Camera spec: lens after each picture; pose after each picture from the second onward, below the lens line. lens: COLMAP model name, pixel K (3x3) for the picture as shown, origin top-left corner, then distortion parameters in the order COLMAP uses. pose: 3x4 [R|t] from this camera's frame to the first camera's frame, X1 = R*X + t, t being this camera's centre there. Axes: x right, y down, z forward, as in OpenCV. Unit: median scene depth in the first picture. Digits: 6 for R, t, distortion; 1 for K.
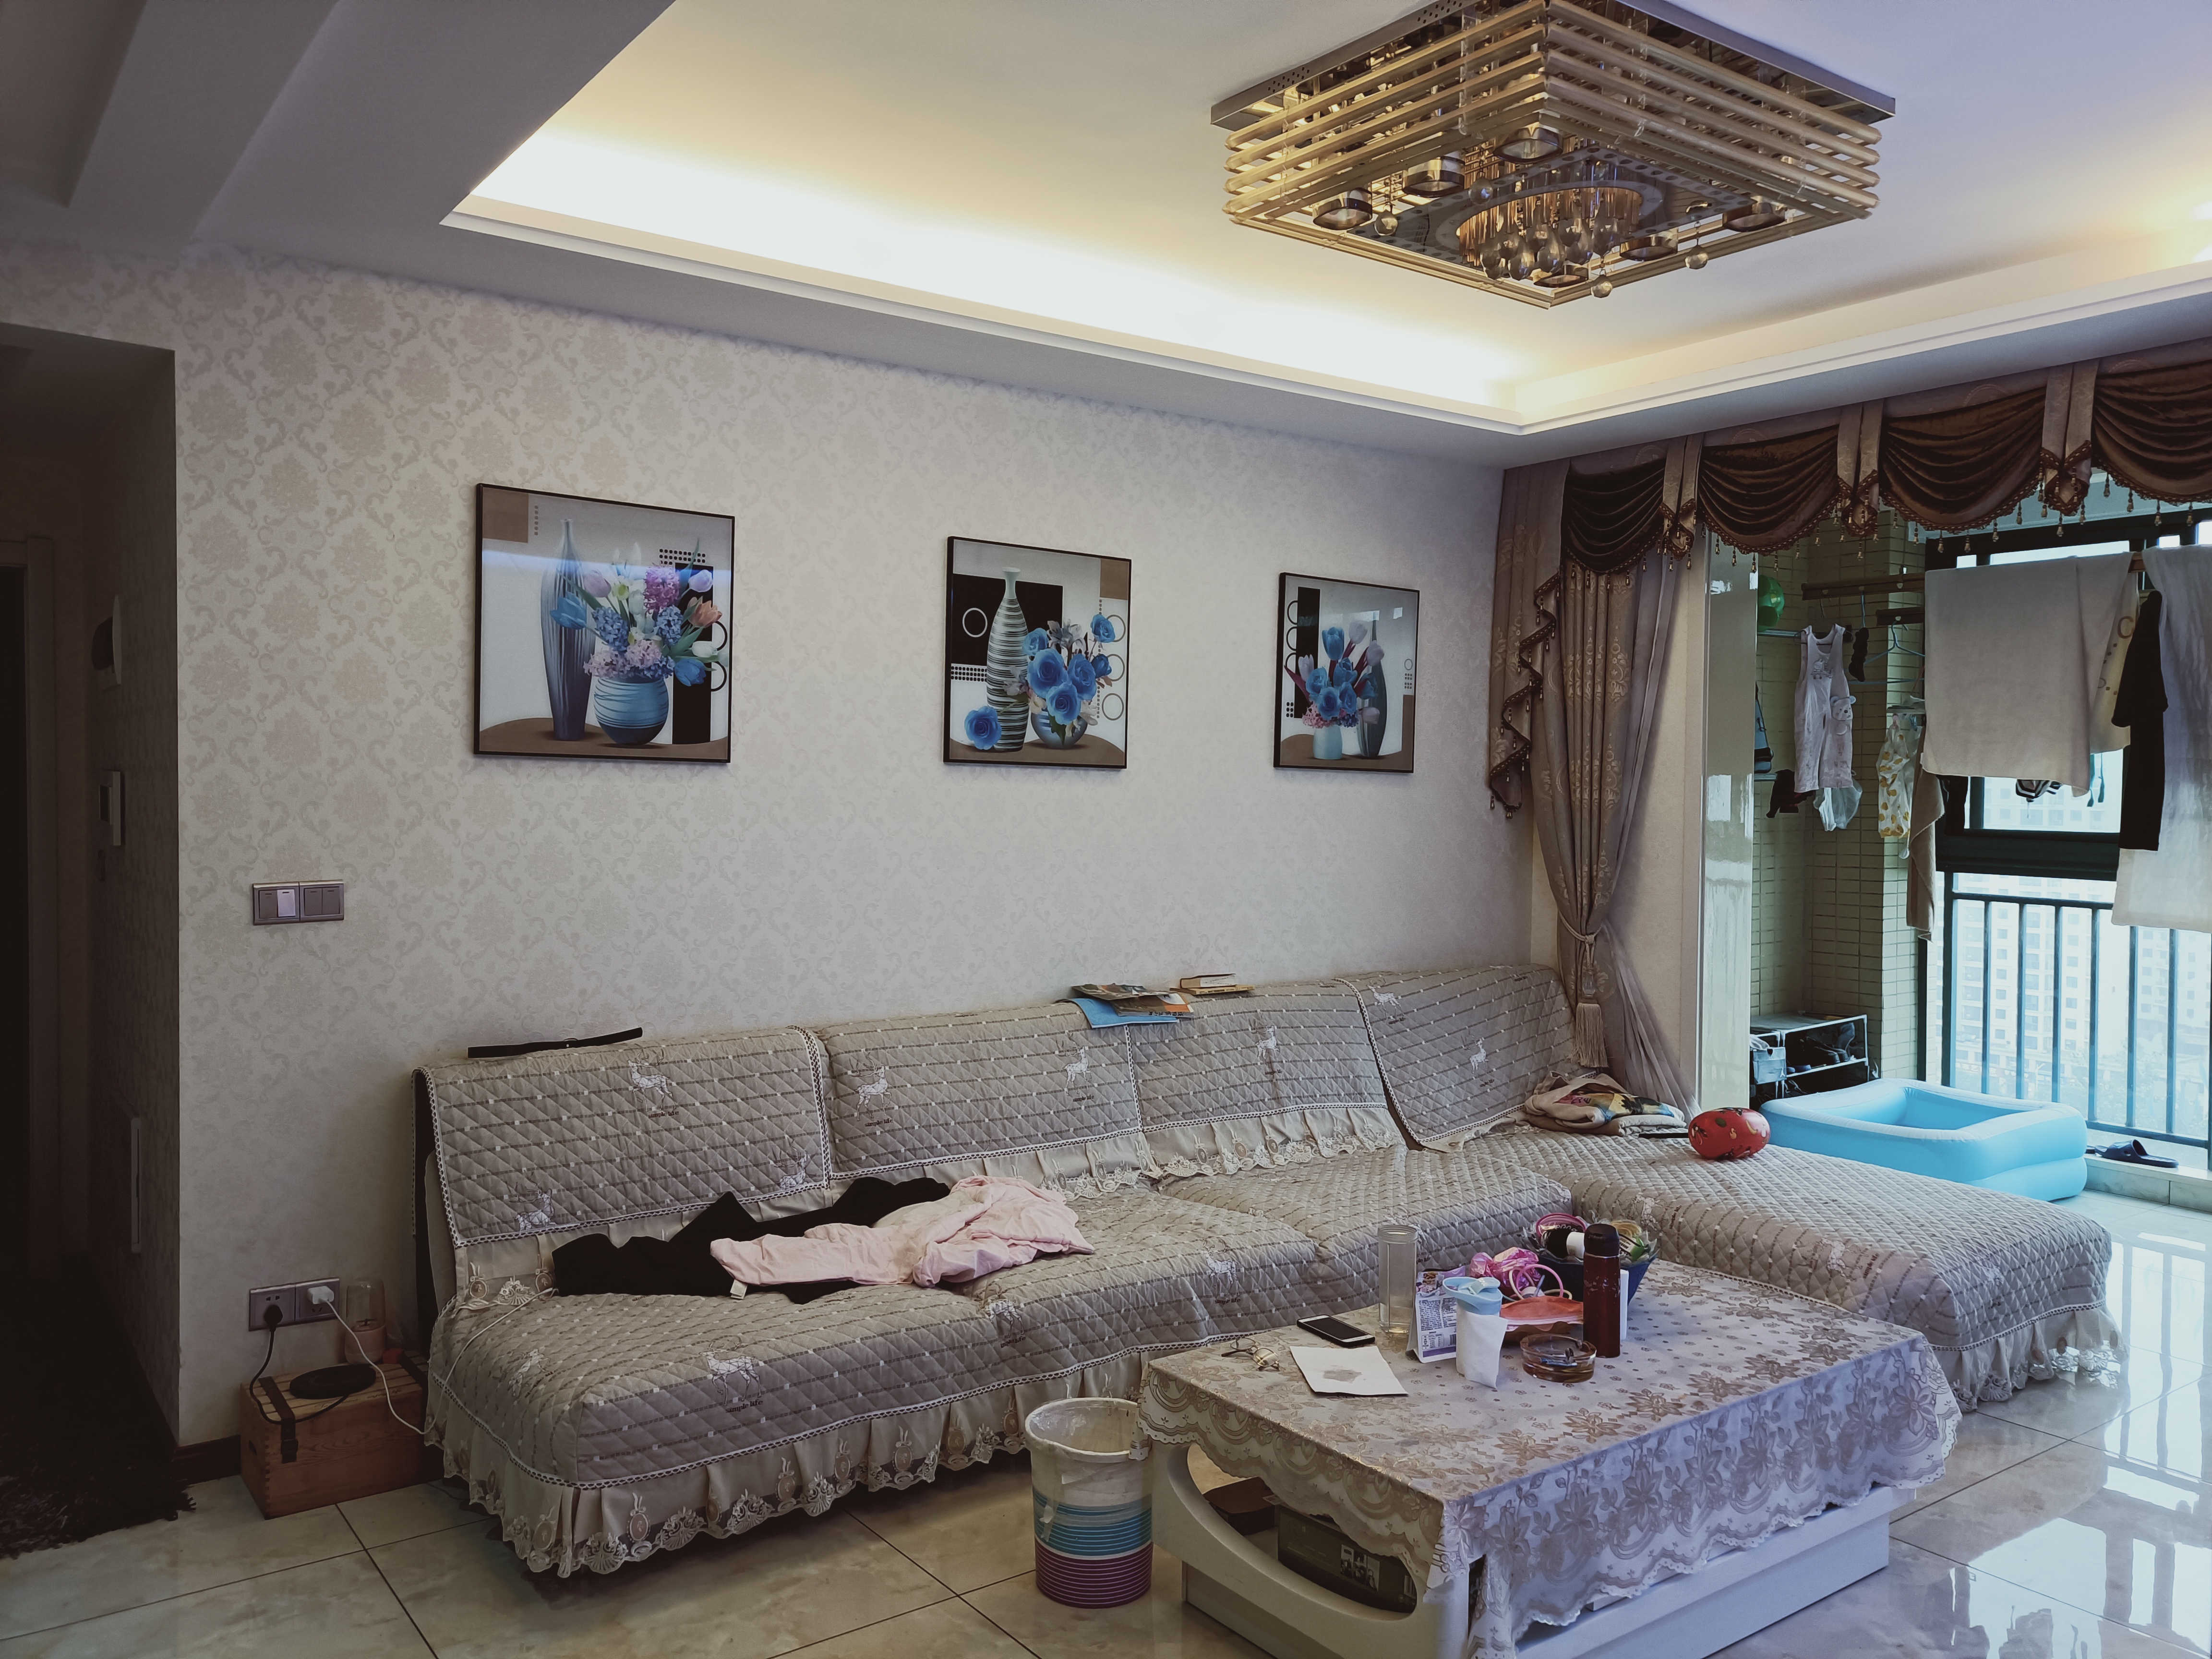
lens RADIAL K [[1677.2, 0, 1115.3], [0, 1677.2, 831.8], [0, 0, 1]] dist [0.053605, -0.043429]
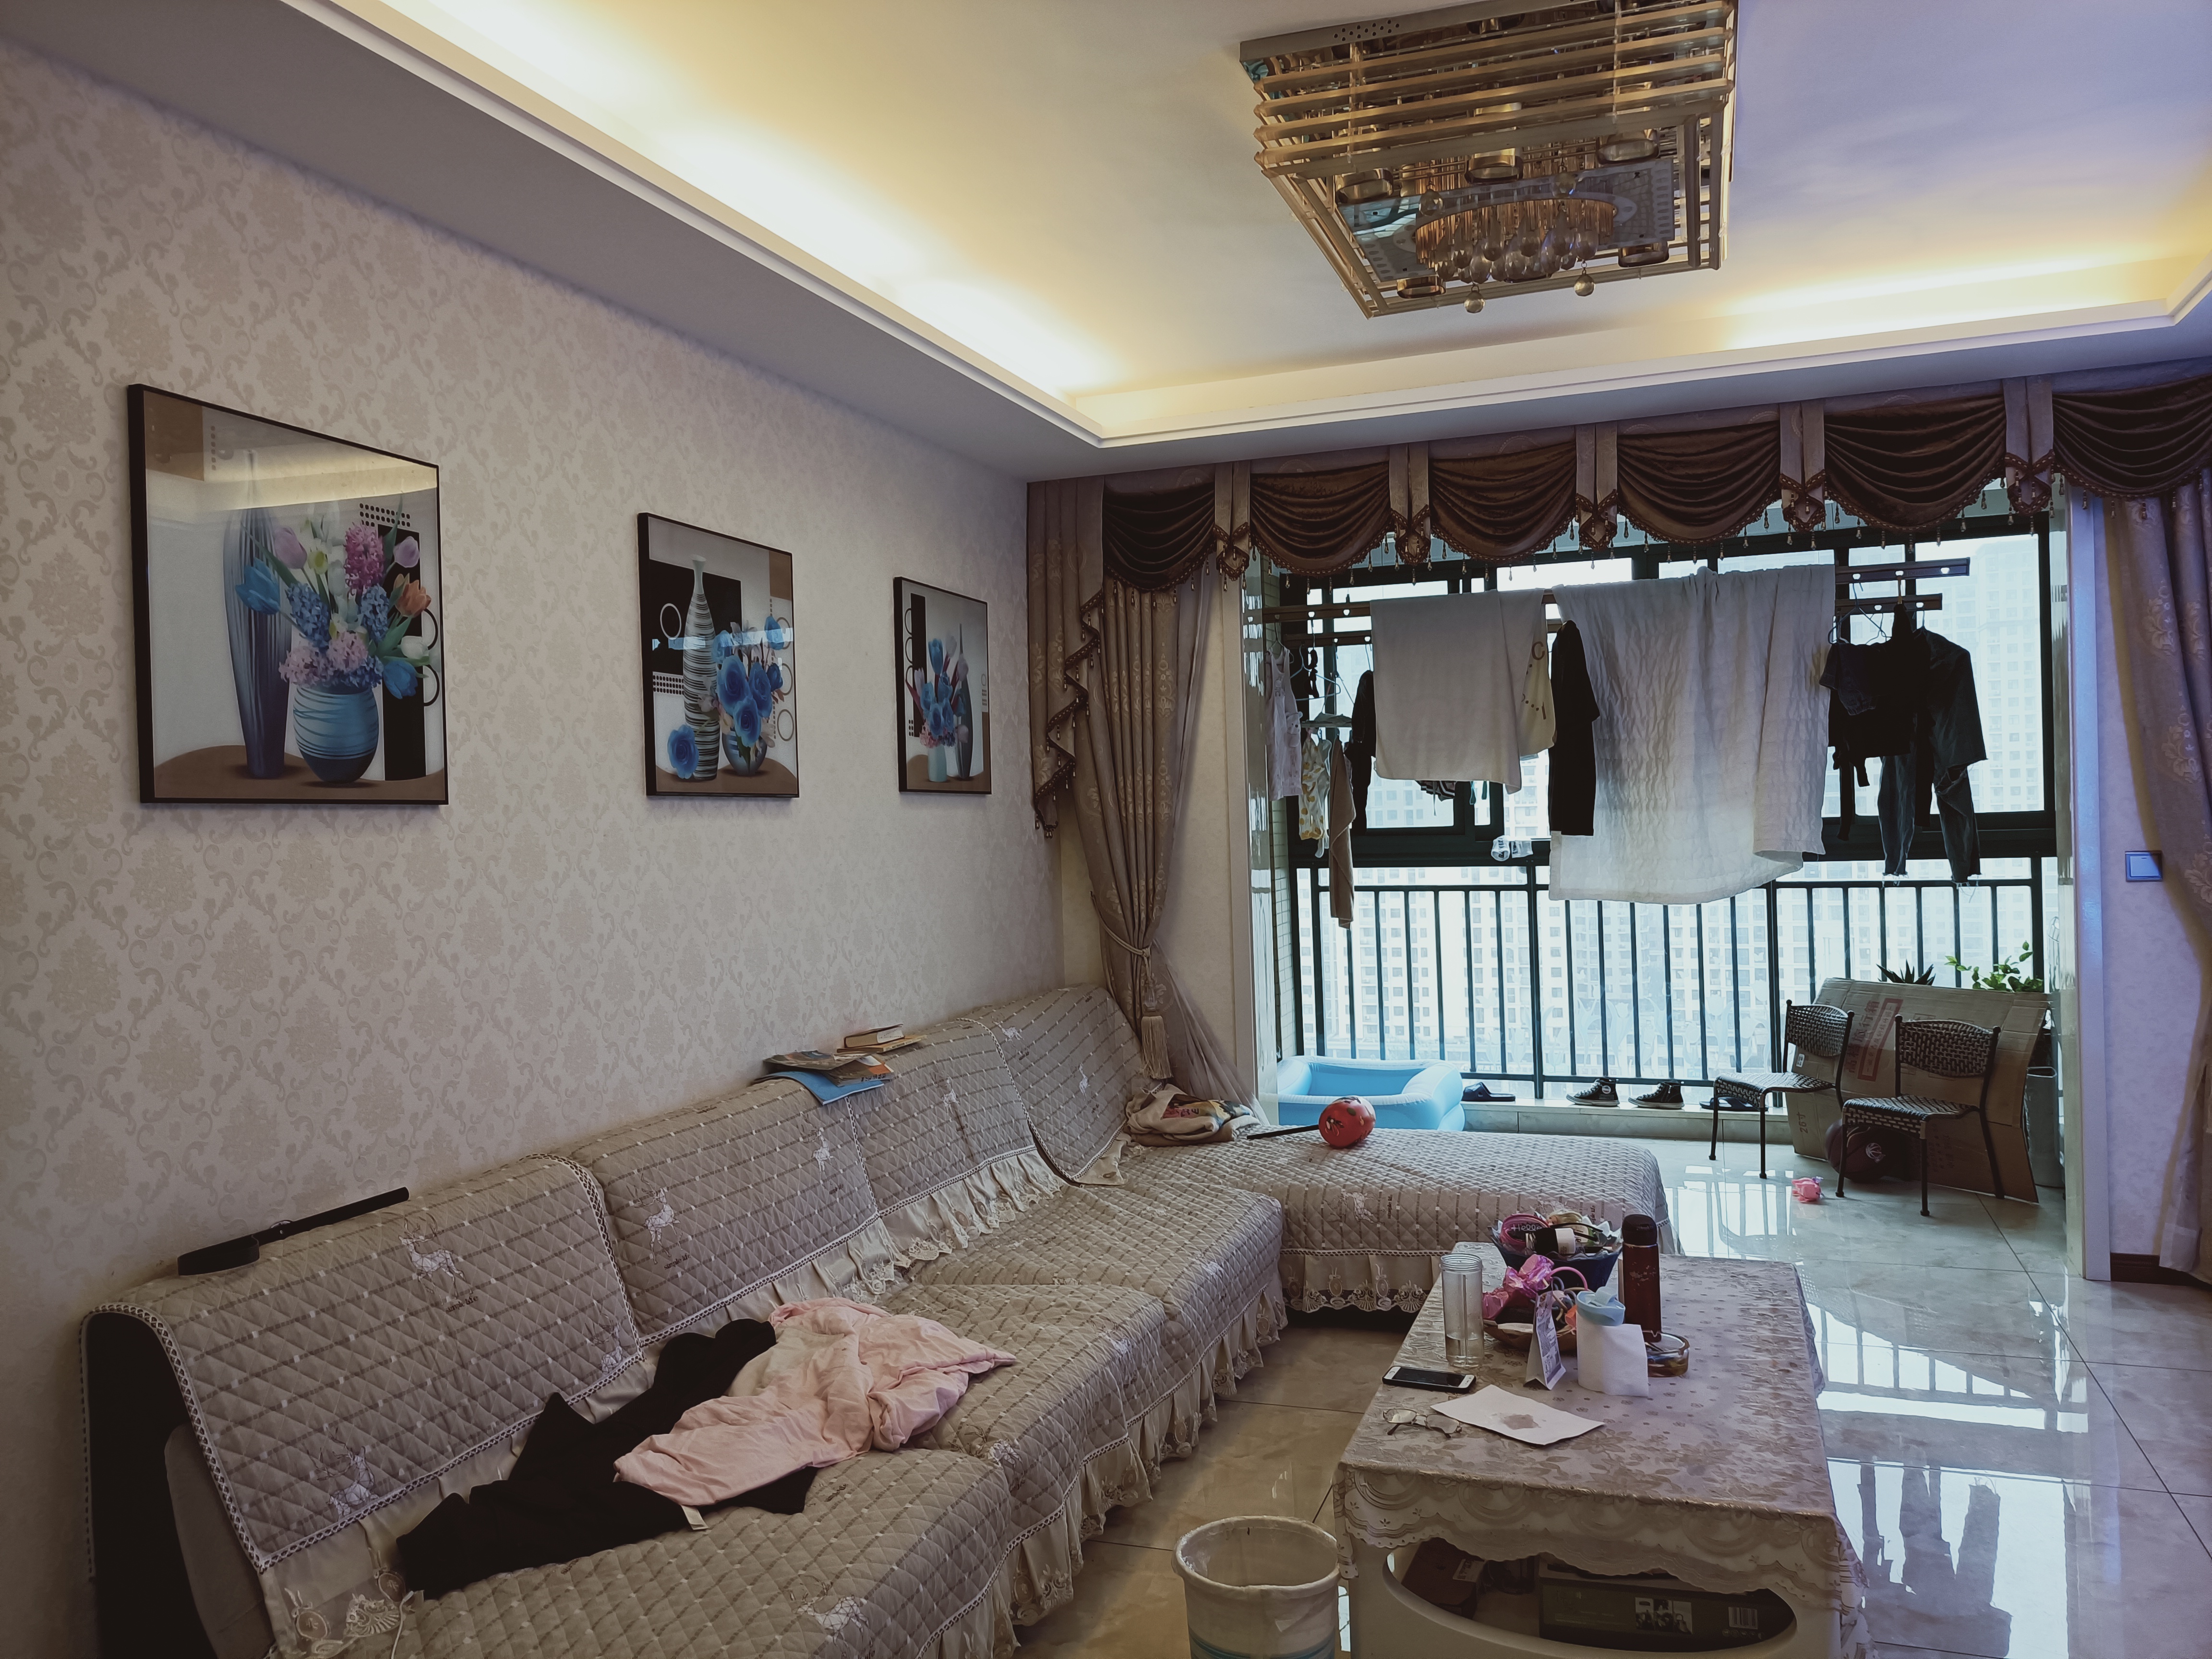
lens RADIAL K [[1677.2, 0, 1109.6], [0, 1677.2, 829.7], [0, 0, 1]] dist [0.053605, -0.043429]
pose [[0.830506, -0.046677, 0.555051, -0.383976], [0.057650, 0.998334, -0.002305, -0.011720], [-0.554019, 0.033913, 0.831813, 0.228876]]
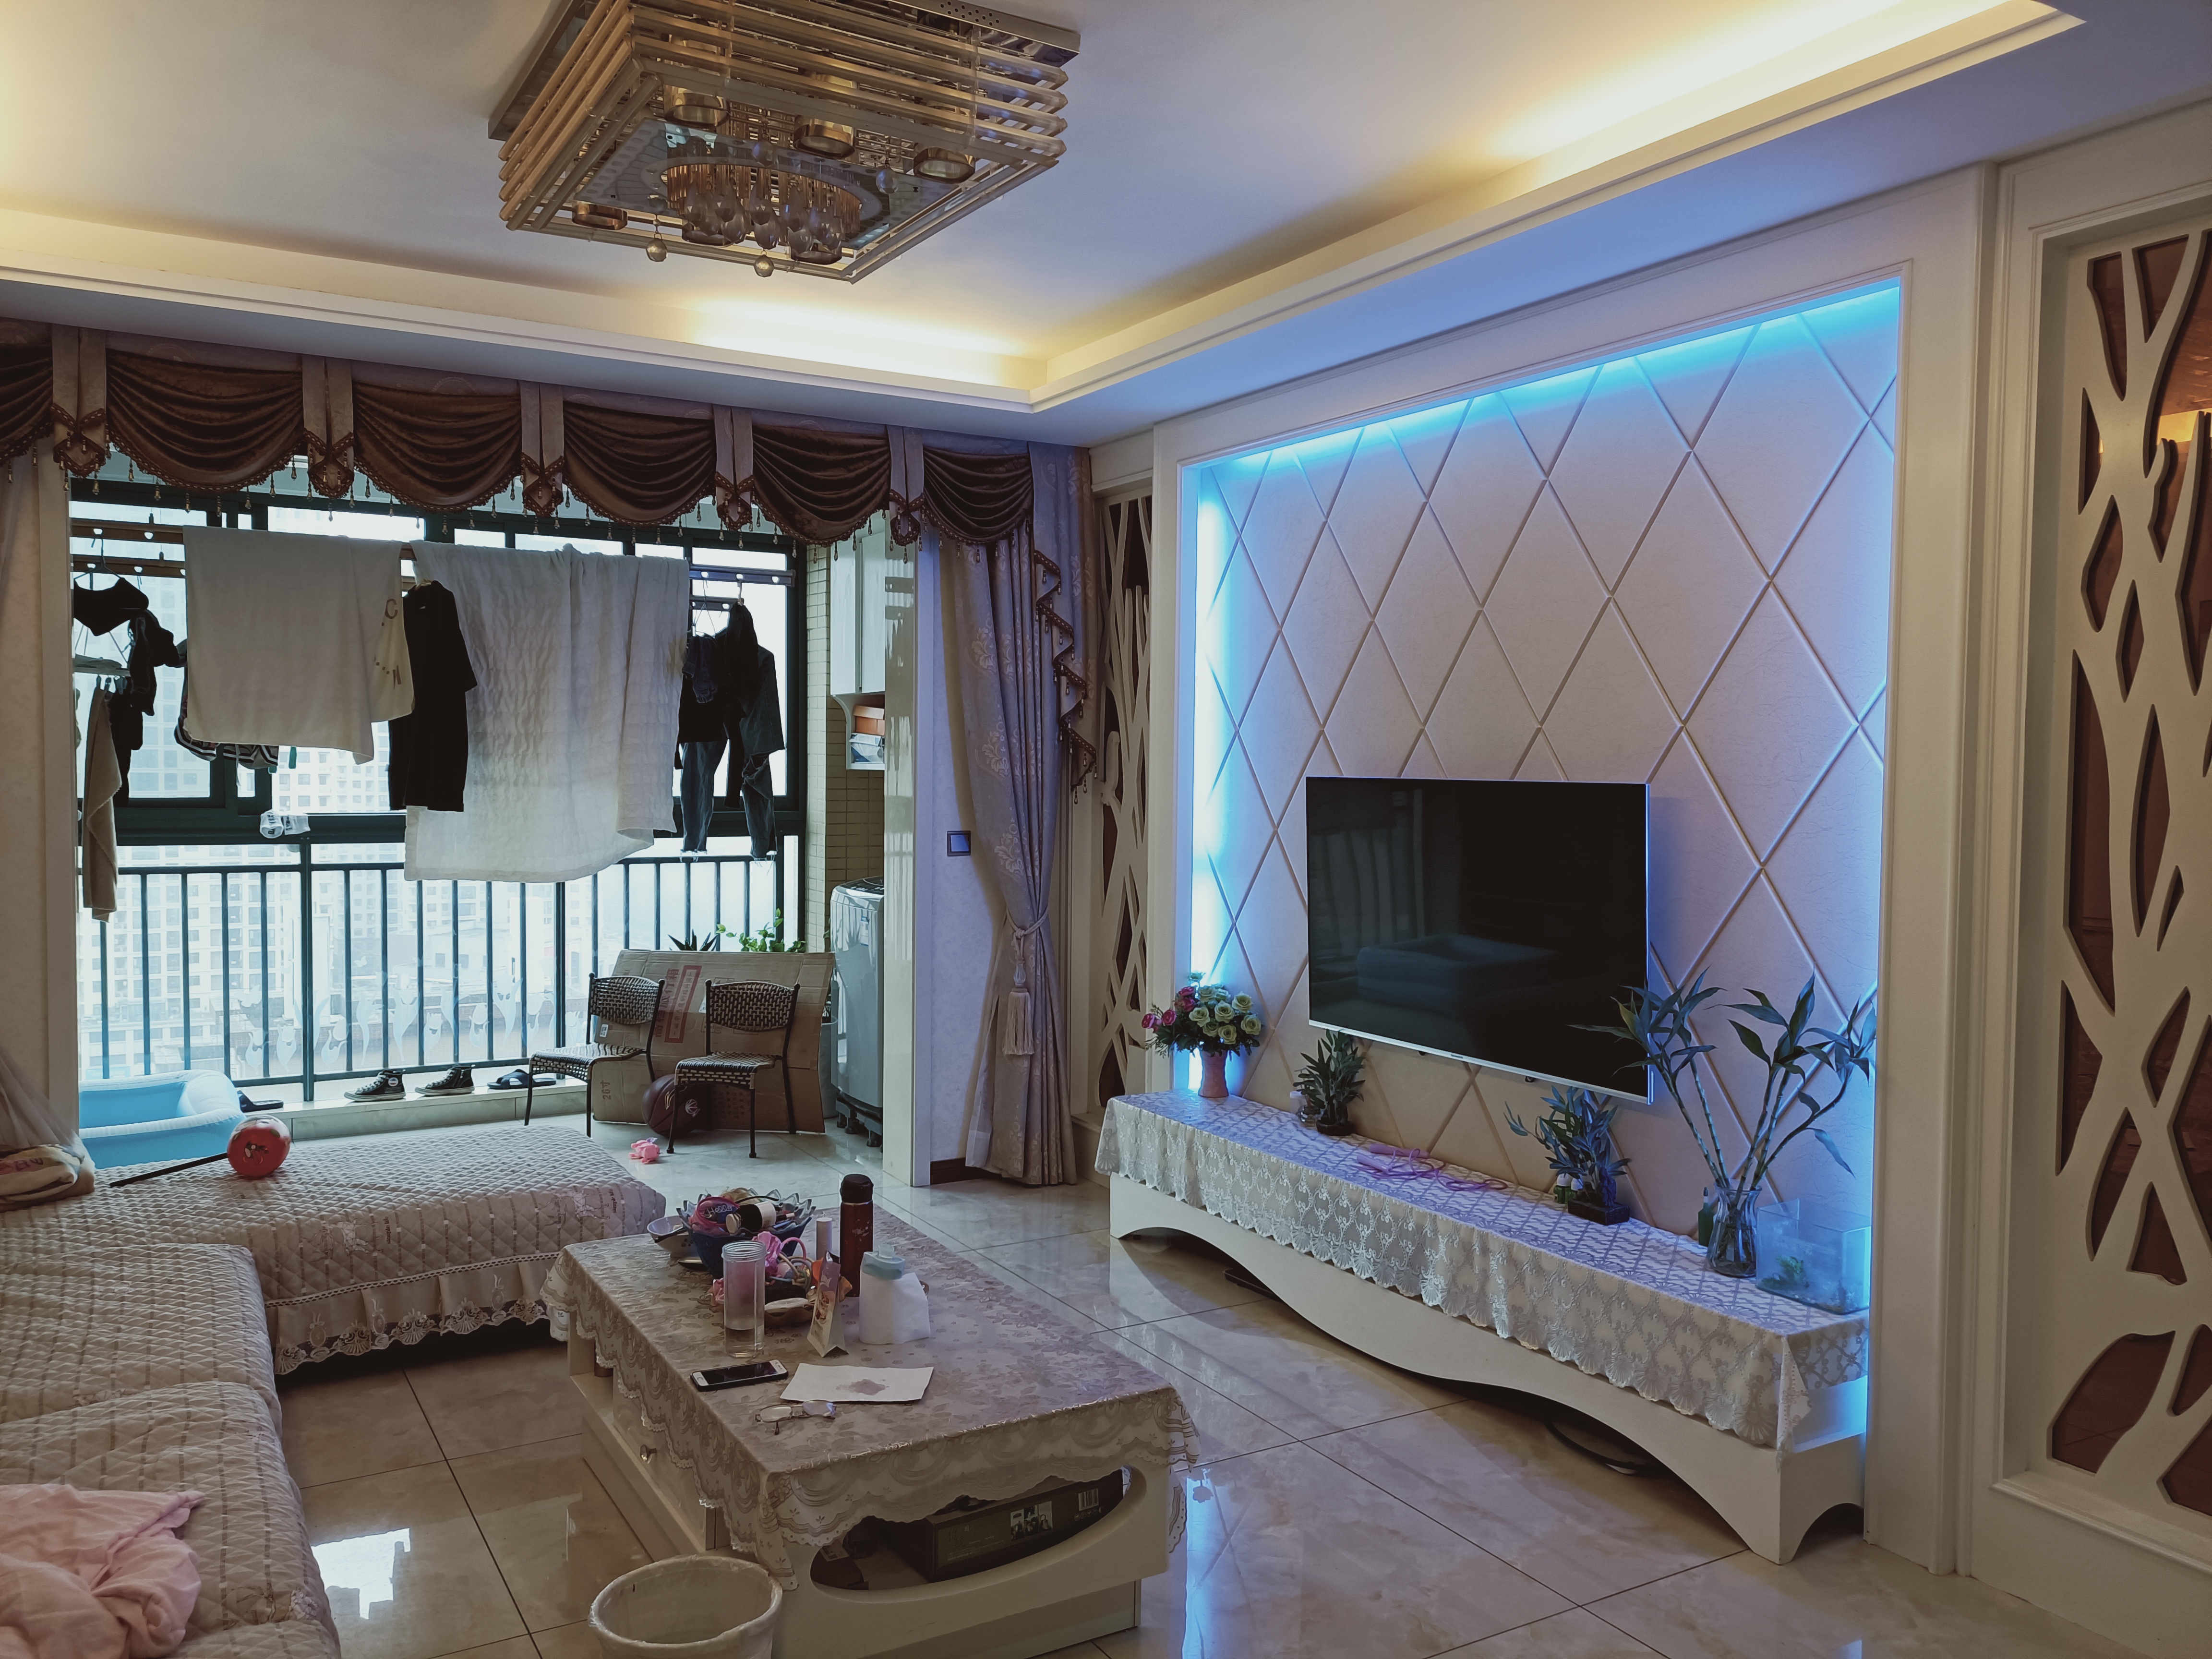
lens RADIAL K [[1677.2, 0, 1105.0], [0, 1677.2, 829.2], [0, 0, 1]] dist [0.053605, -0.043429]
pose [[0.109357, -0.049942, 0.992747, -0.536929], [0.022427, 0.998607, 0.047766, -0.024862], [-0.993750, 0.017041, 0.110324, 0.517304]]
